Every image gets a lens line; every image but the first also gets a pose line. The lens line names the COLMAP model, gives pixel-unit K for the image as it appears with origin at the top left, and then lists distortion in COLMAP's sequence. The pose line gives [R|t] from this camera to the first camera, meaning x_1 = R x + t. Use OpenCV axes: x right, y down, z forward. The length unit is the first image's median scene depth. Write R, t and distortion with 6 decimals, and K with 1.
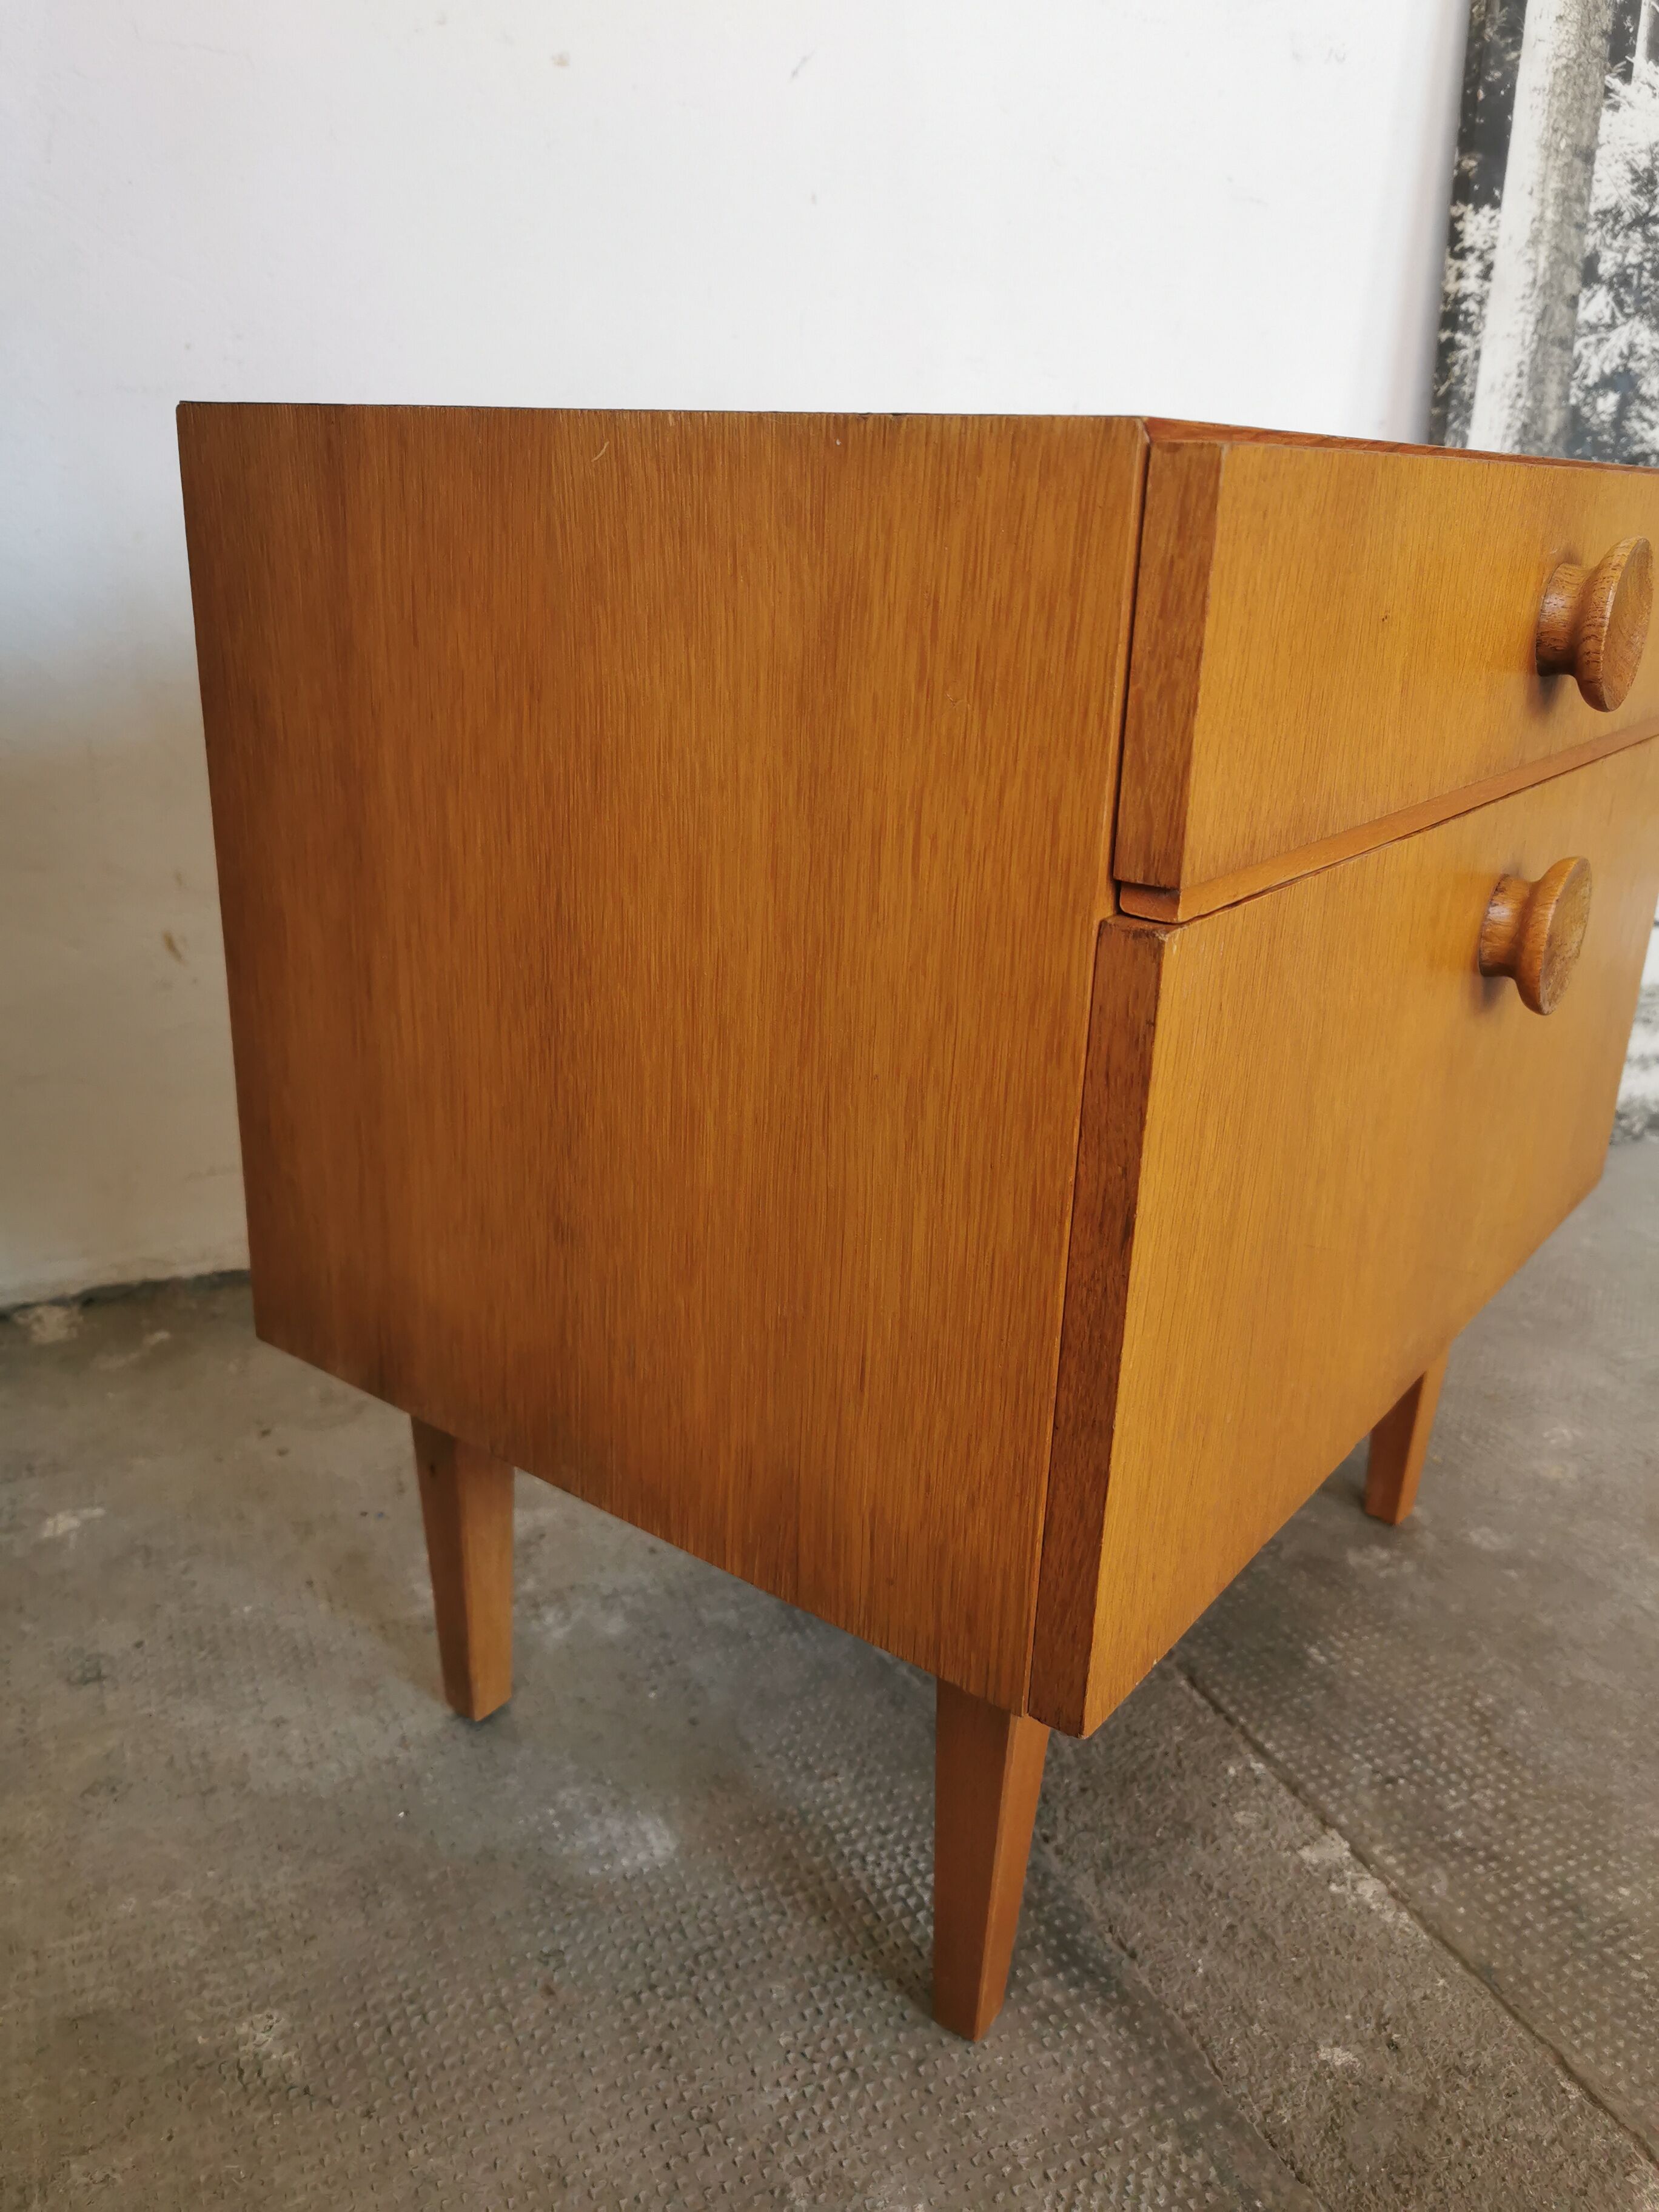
lens RADIAL K [[1719.4, 0, 837.1], [0, 1719.4, 1106.8], [0, 0, 1]] dist [0.041159, -0.080921]
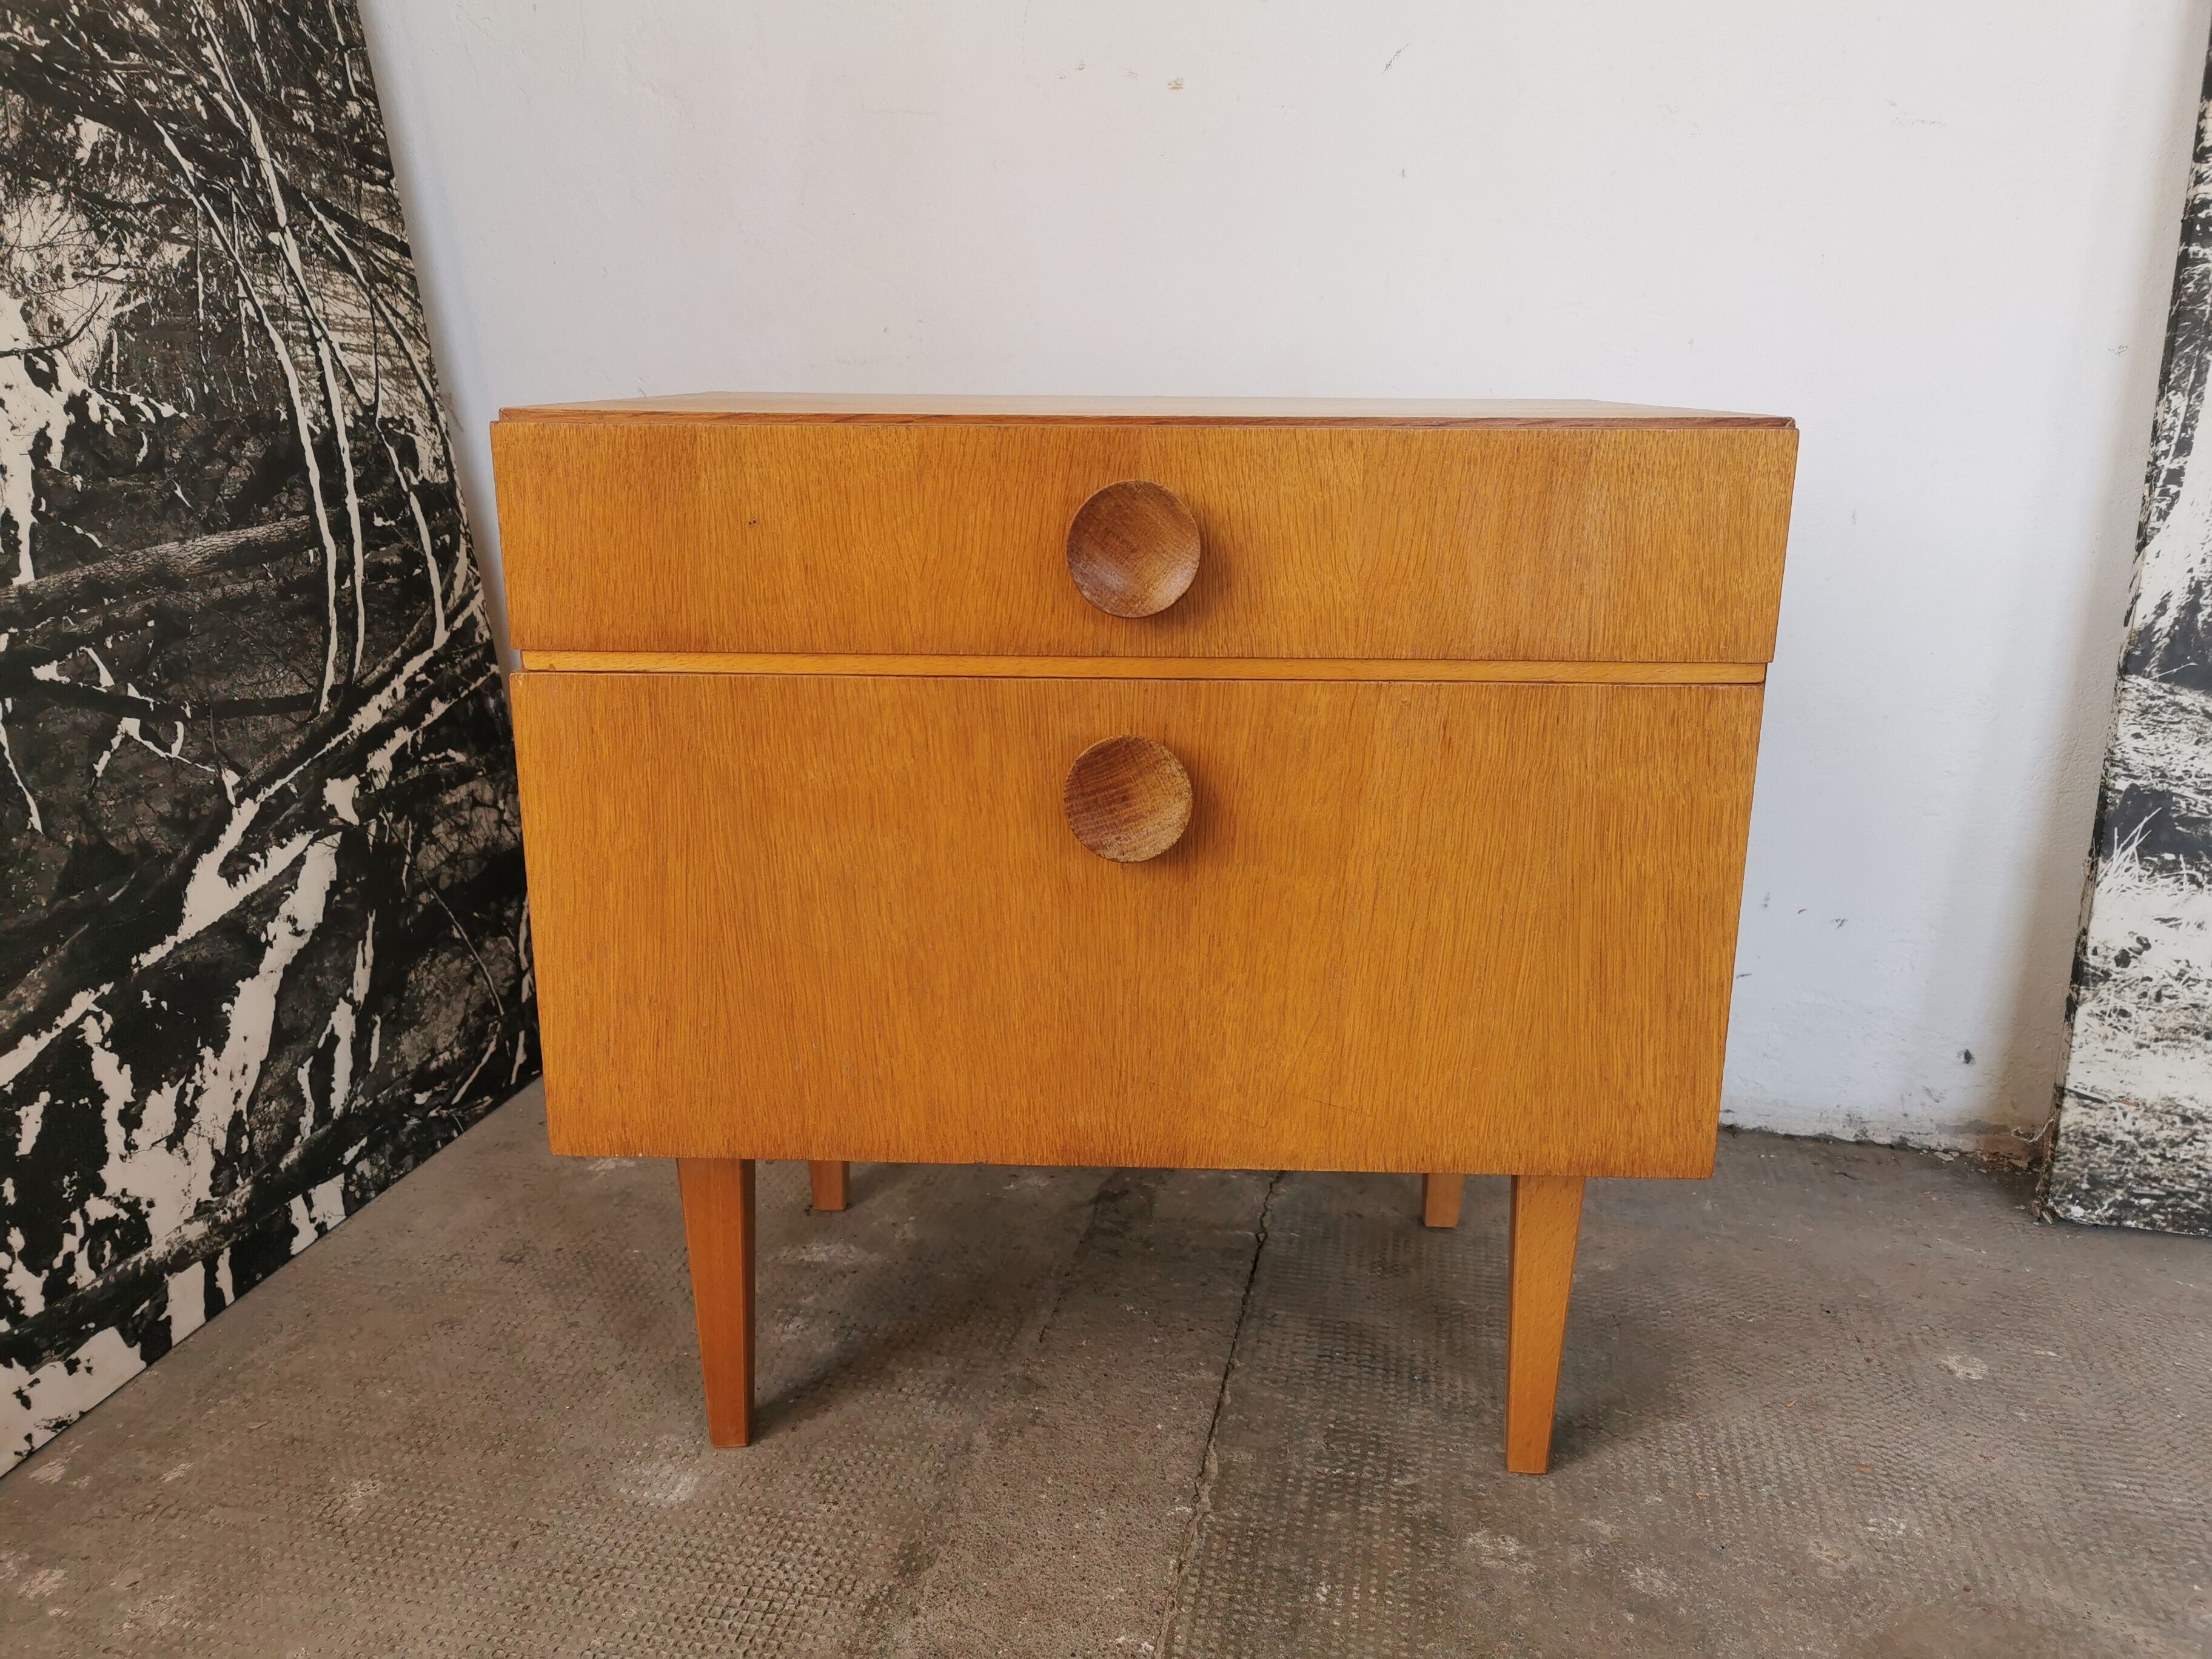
lens RADIAL K [[1719.4, 0, 1111.7], [0, 1719.4, 846.6], [0, 0, 1]] dist [0.041159, -0.080921]
pose [[0.807713, 0.134958, -0.573921, 0.586034], [-0.186861, 0.981862, -0.032096, -0.038988], [0.559180, 0.133168, 0.818281, 0.061699]]
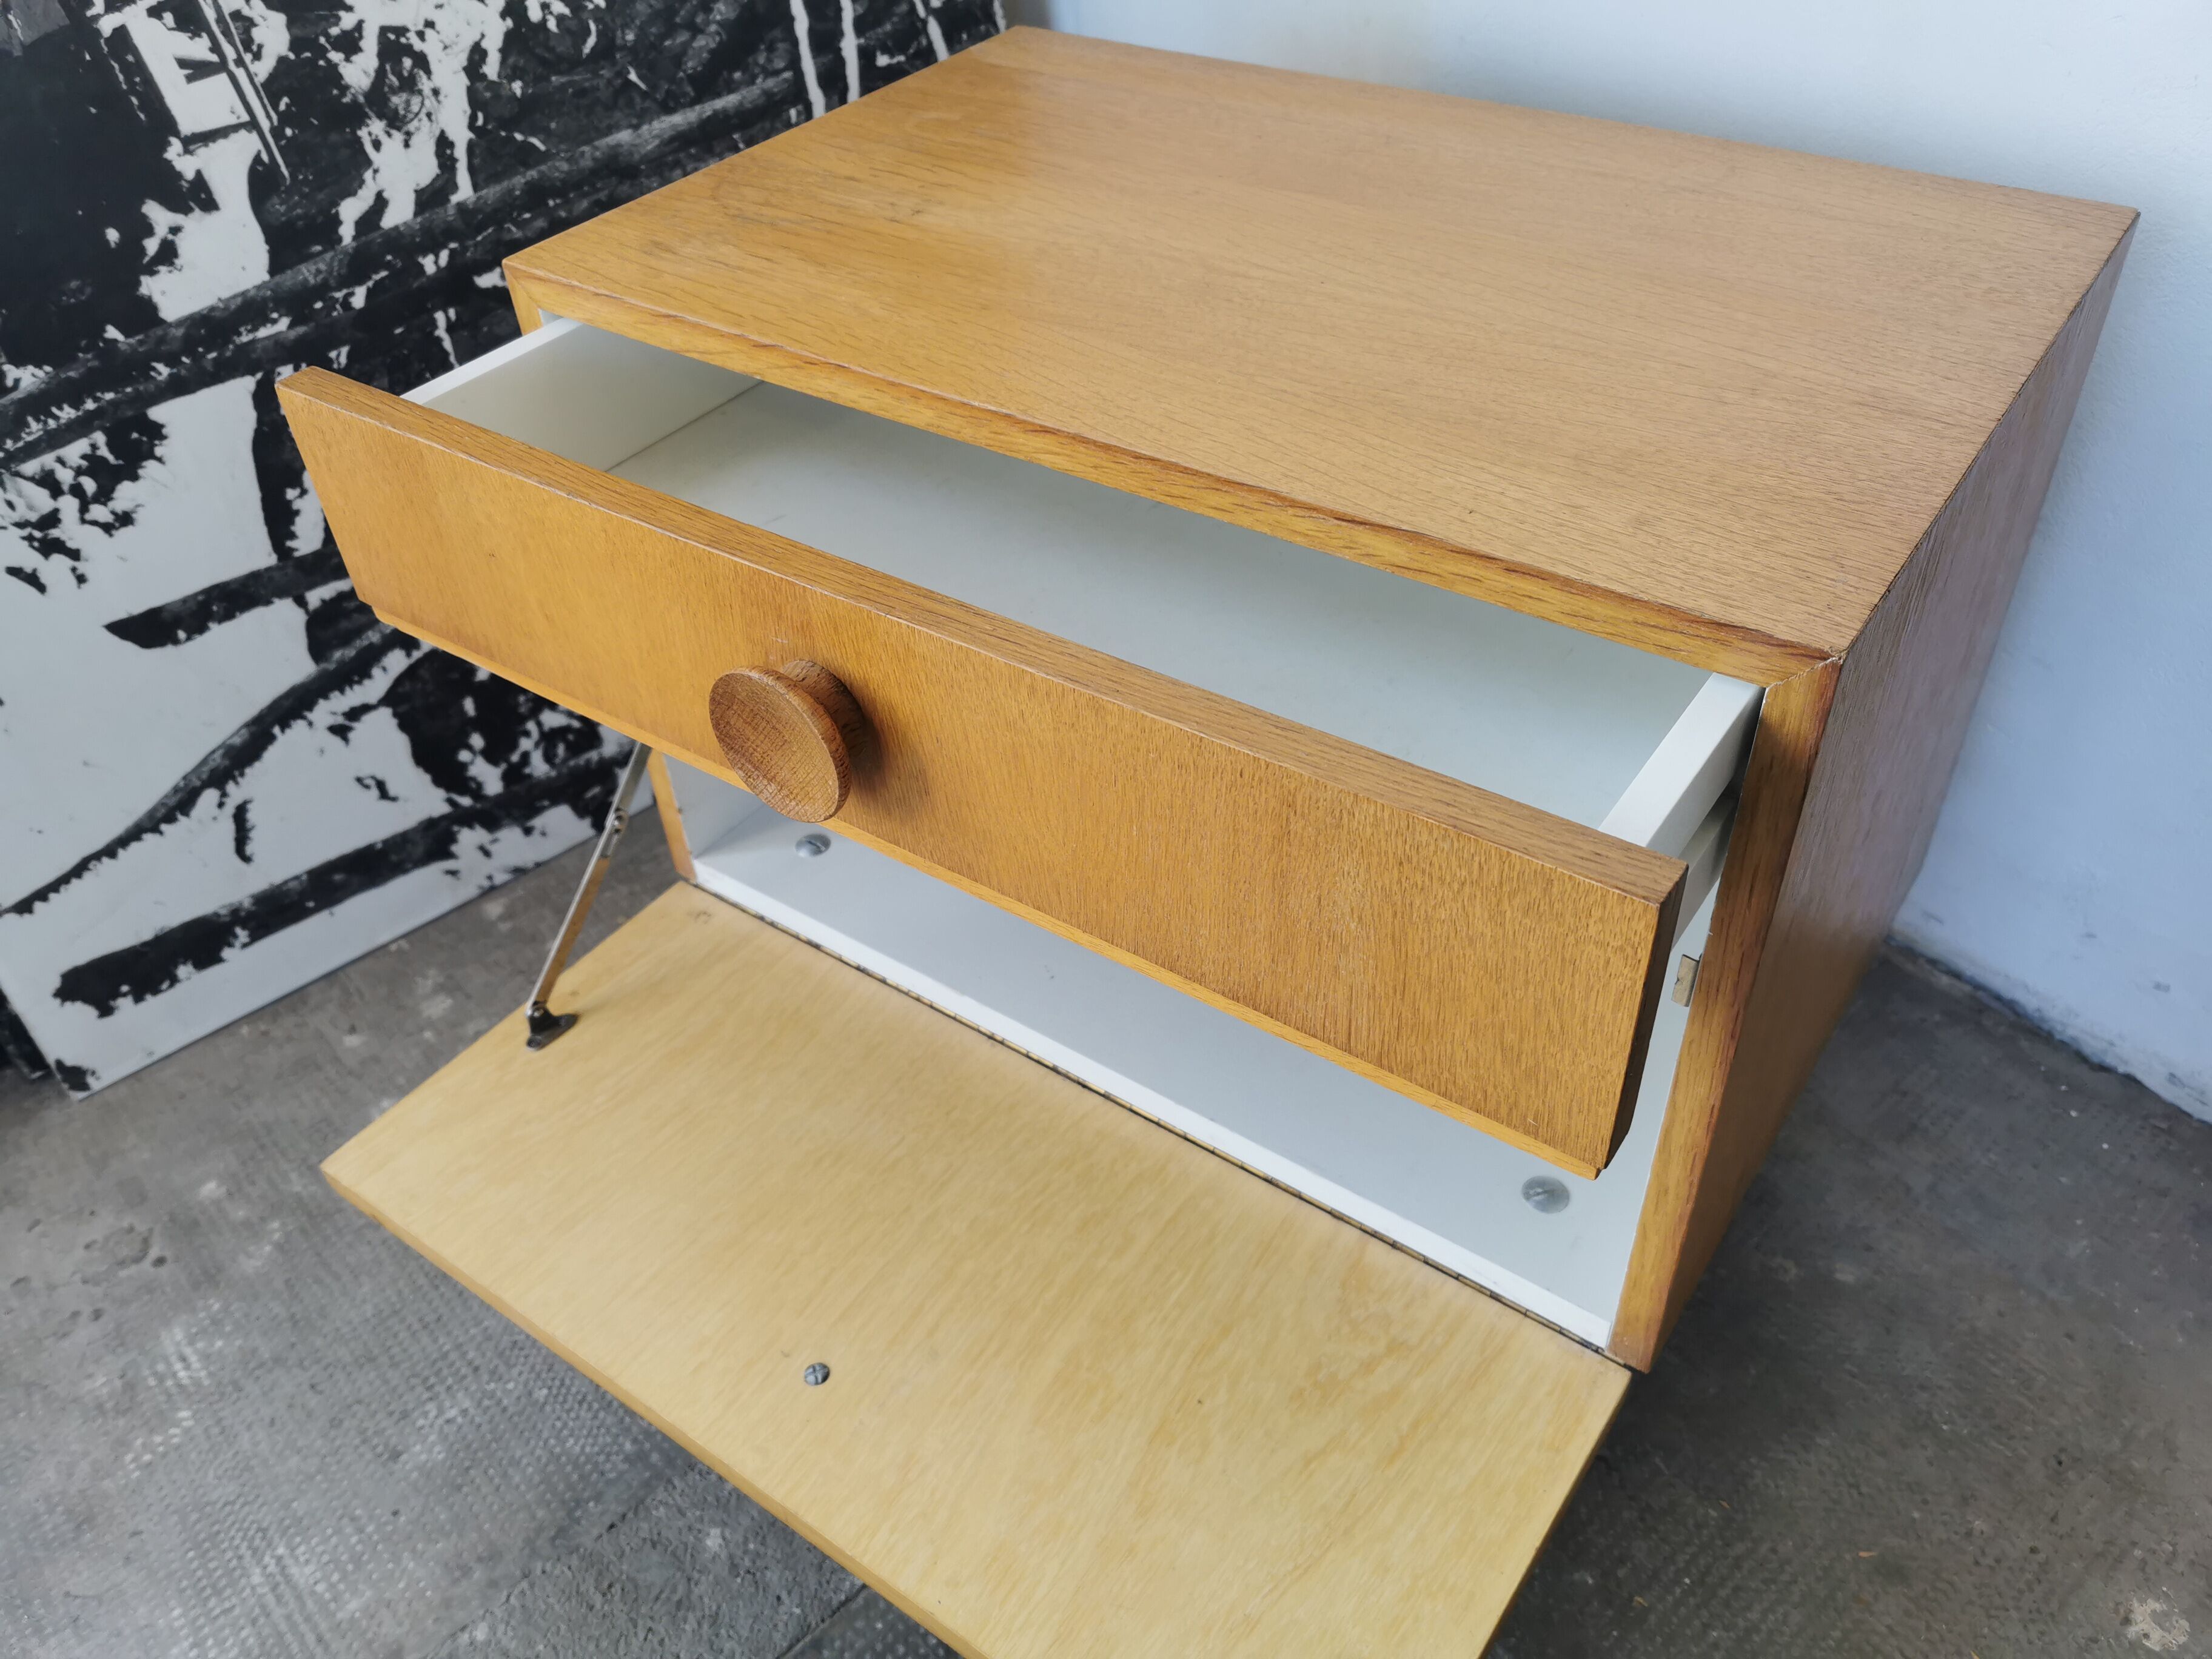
lens RADIAL K [[1719.4, 0, 1081.9], [0, 1719.4, 861.0], [0, 0, 1]] dist [0.041159, -0.080921]
pose [[0.292275, 0.594319, -0.749240, 0.693542], [-0.268131, 0.802952, 0.532328, -0.449047], [0.917977, 0.045308, 0.394038, 0.438793]]
